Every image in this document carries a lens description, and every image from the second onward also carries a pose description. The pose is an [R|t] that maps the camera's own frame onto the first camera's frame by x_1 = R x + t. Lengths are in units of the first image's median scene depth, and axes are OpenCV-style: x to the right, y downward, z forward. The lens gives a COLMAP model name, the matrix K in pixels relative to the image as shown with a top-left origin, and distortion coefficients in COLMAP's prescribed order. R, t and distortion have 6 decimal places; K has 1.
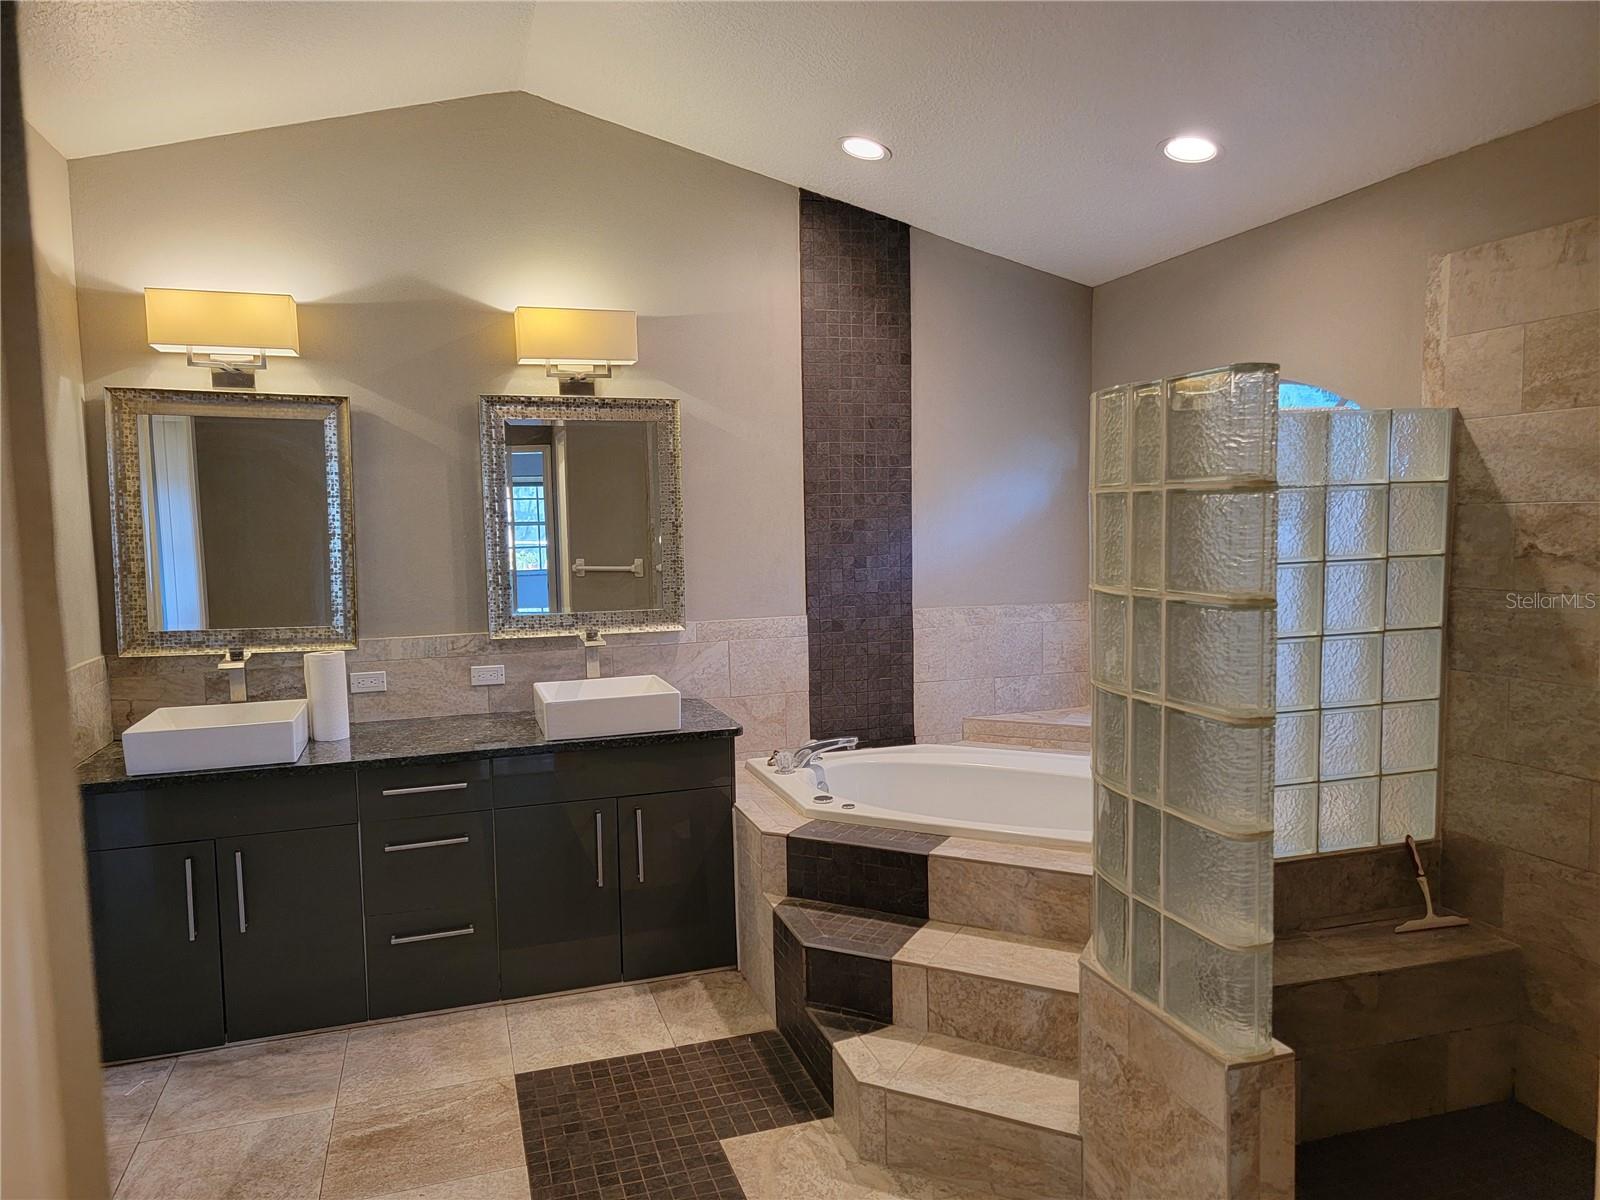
lens RADIAL K [[1106.5, 0, 786.2], [0, 1106.5, 601.0], [0, 0, 1]] dist [0.069833, -0.053627]
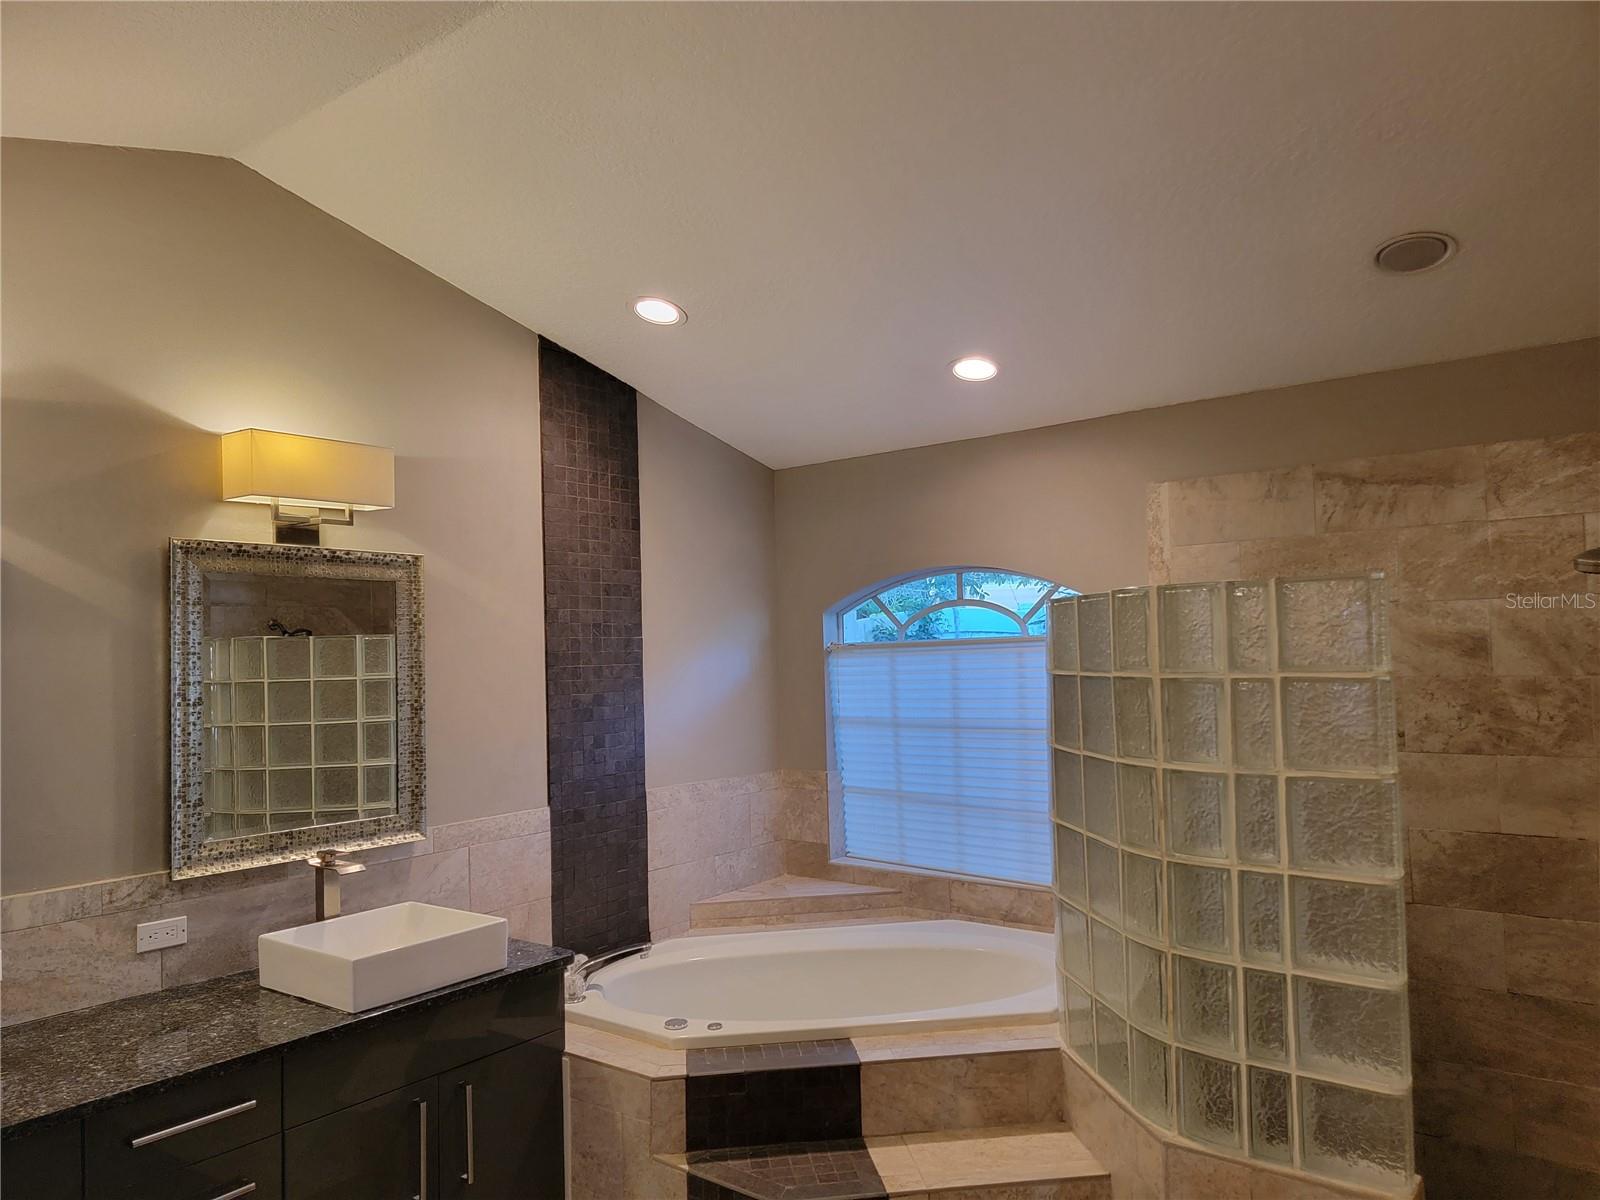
lens RADIAL K [[1106.5, 0, 807.5], [0, 1106.5, 607.5], [0, 0, 1]] dist [0.069833, -0.053627]
pose [[0.820995, 0.022803, 0.570480, -0.347150], [0.053541, 0.991724, -0.116694, -0.032164], [-0.568419, 0.126349, 0.812980, 0.172004]]
